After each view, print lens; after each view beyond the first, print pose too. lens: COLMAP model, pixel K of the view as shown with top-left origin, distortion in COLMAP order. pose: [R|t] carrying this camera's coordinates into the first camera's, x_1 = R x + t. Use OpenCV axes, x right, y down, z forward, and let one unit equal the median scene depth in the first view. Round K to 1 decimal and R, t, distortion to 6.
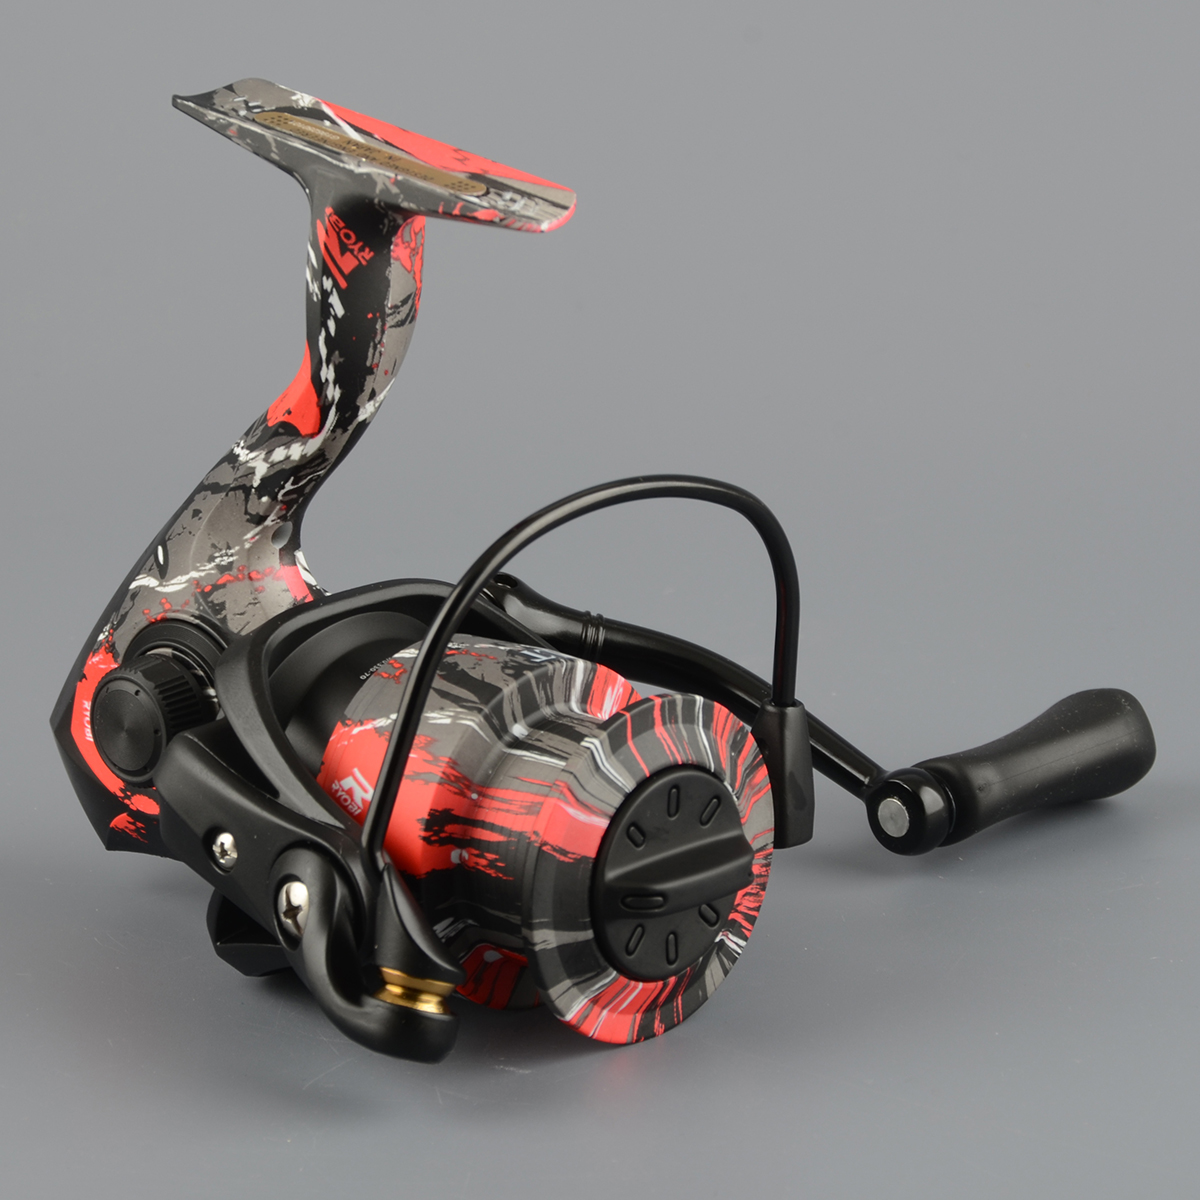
lens RADIAL K [[8787.3, 0, 600.0], [0, 8787.3, 600.0], [0, 0, 1]] dist [0.548144, 58.858750]
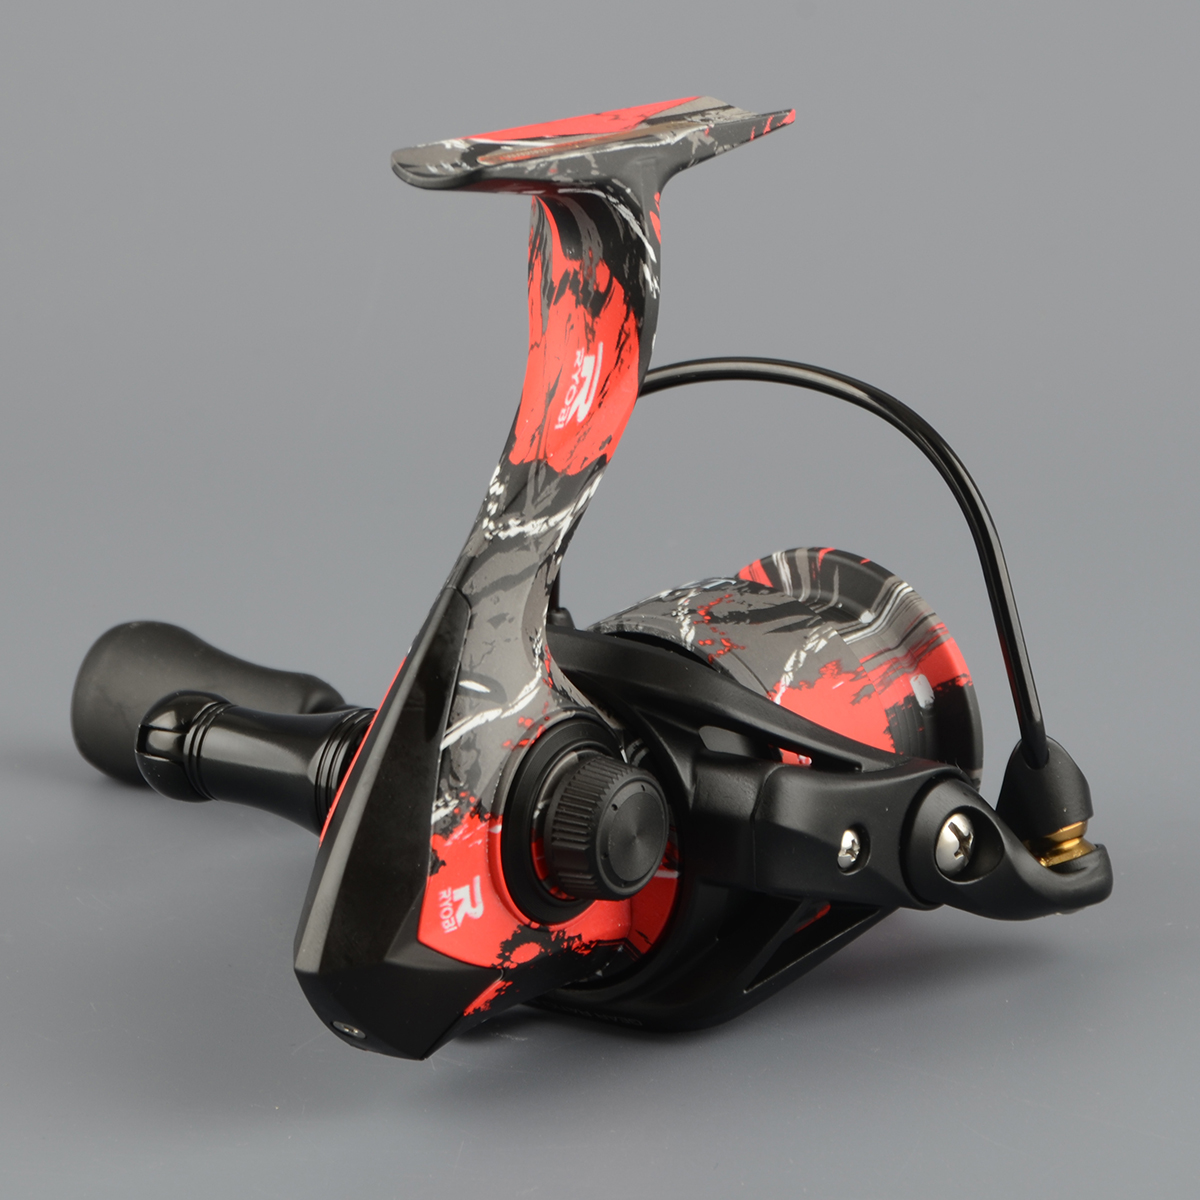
lens RADIAL K [[8787.3, 0, 600.0], [0, 8787.3, 600.0], [0, 0, 1]] dist [0.548144, 58.858750]
pose [[-0.105644, -0.277013, 0.955041, -0.923330], [0.307287, 0.904316, 0.296291, -0.280507], [-0.945735, 0.324773, -0.010413, 1.007418]]
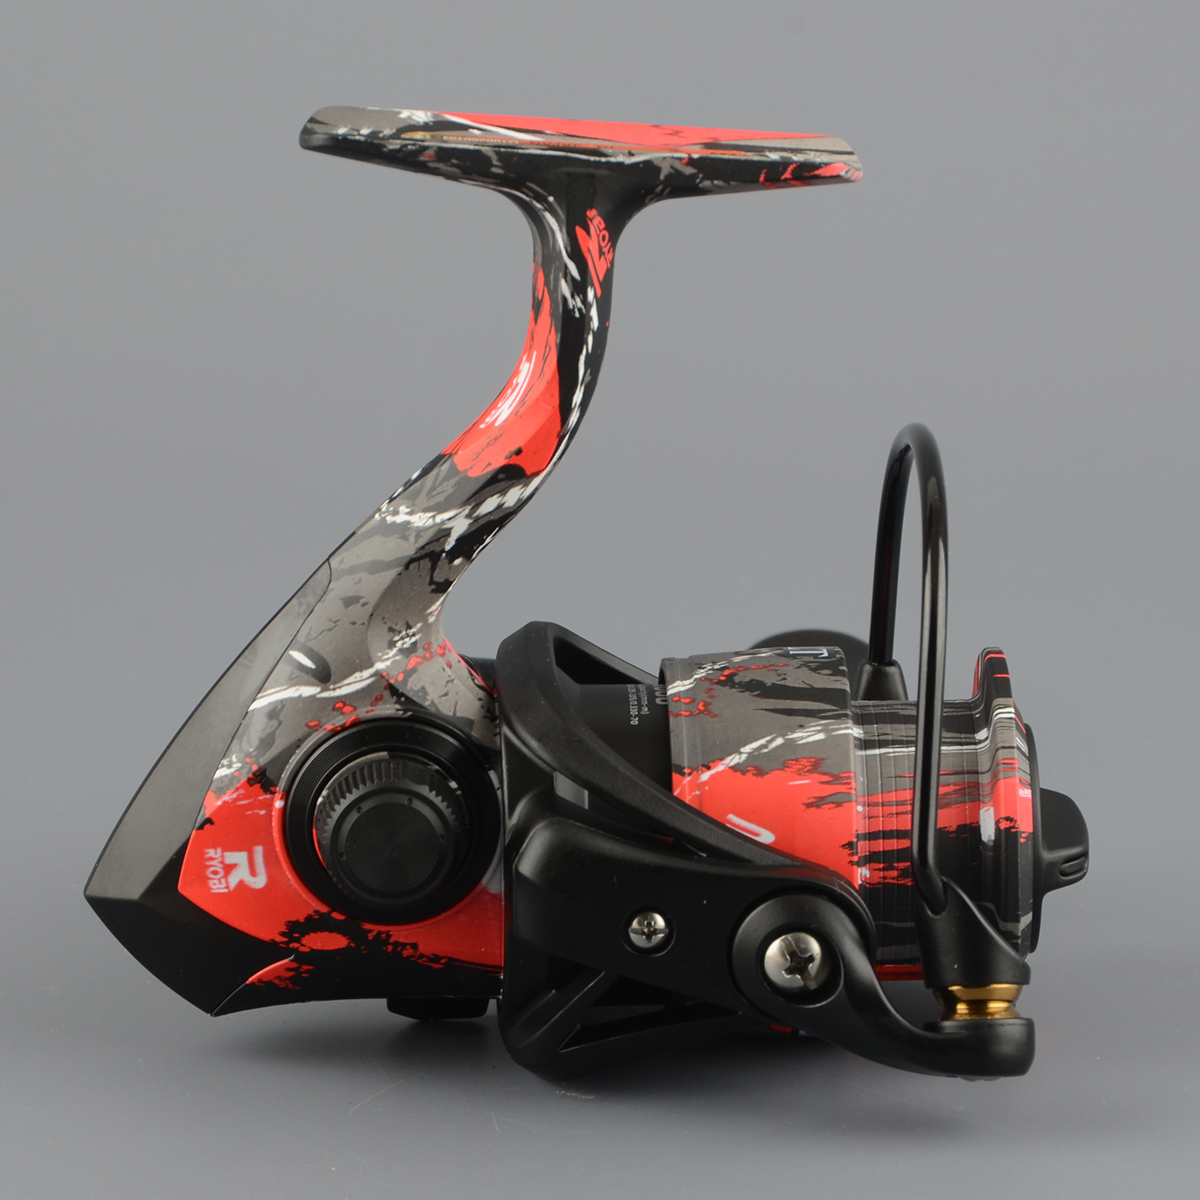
lens RADIAL K [[8787.3, 0, 600.0], [0, 8787.3, 600.0], [0, 0, 1]] dist [0.548144, 58.858750]
pose [[0.695476, -0.205380, 0.688573, -0.646291], [0.221309, 0.972923, 0.066665, -0.064205], [-0.683619, 0.106023, 0.722097, 0.343507]]
